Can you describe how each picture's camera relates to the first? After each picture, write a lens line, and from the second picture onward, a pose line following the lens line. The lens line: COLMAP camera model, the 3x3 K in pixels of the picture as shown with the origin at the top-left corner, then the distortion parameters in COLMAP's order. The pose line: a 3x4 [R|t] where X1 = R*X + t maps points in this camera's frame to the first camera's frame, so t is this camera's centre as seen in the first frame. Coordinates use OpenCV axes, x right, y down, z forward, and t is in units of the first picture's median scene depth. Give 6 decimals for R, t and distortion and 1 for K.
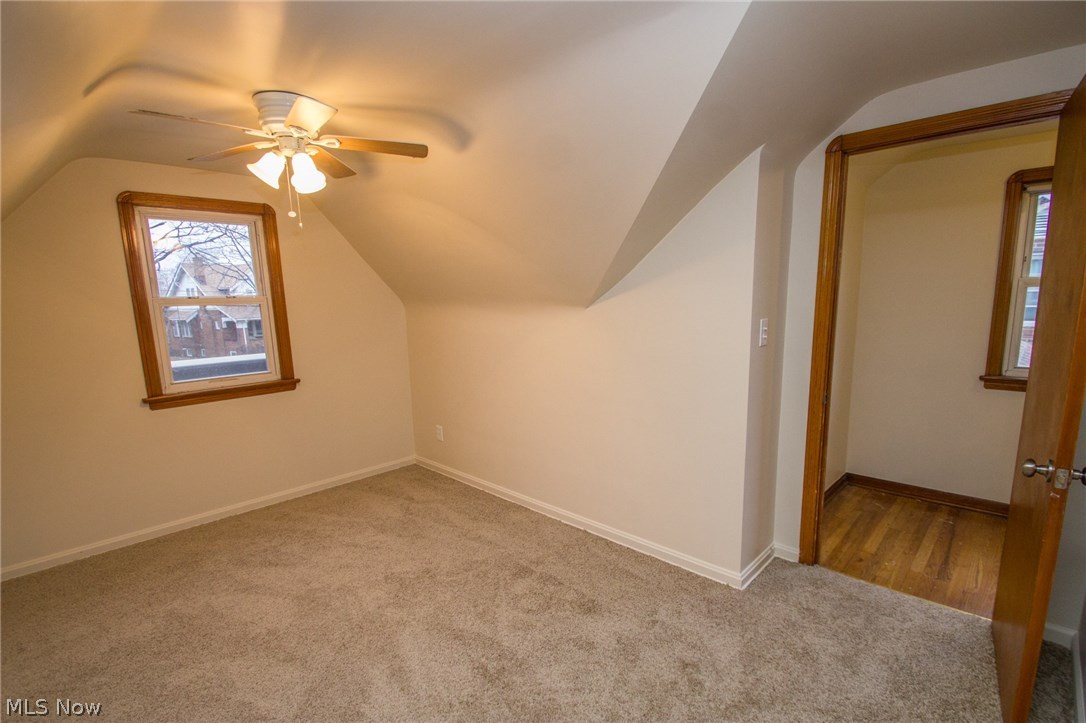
lens RADIAL K [[503.5, 0, 552.6], [0, 503.5, 383.9], [0, 0, 1]] dist [0.013595, -0.017556]
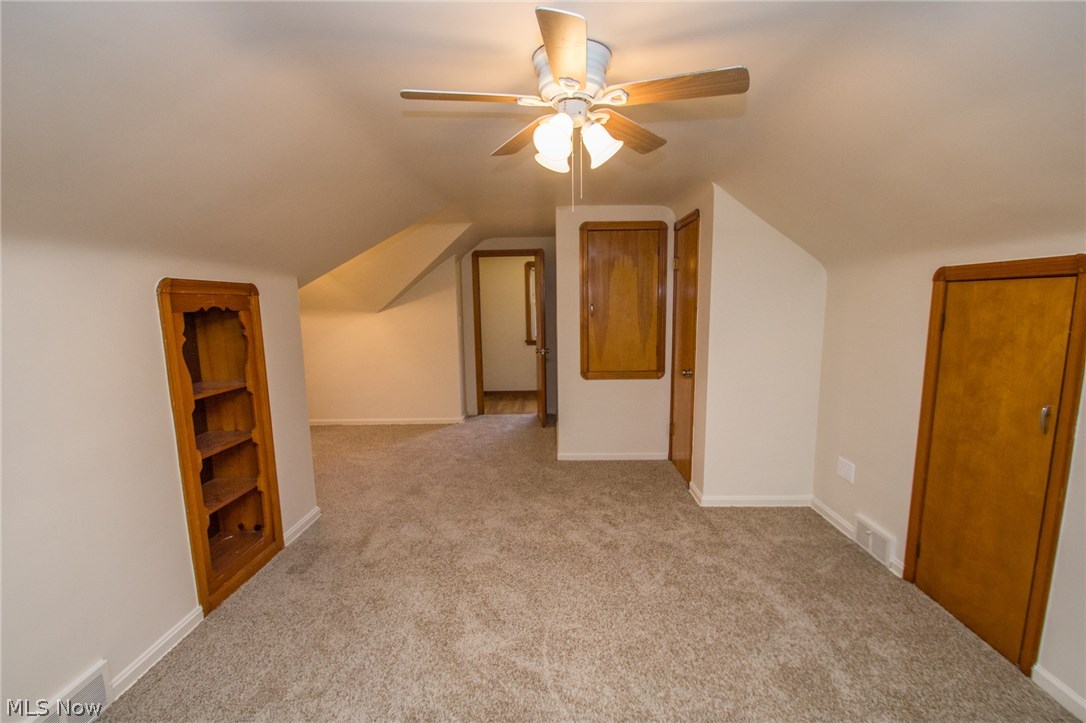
lens RADIAL K [[503.5, 0, 552.6], [0, 503.5, 383.9], [0, 0, 1]] dist [0.013595, -0.017556]
pose [[0.715724, -0.086821, 0.692966, -1.066275], [0.113017, 0.993563, 0.007754, 0.249843], [-0.689178, 0.072767, 0.720929, -1.182396]]
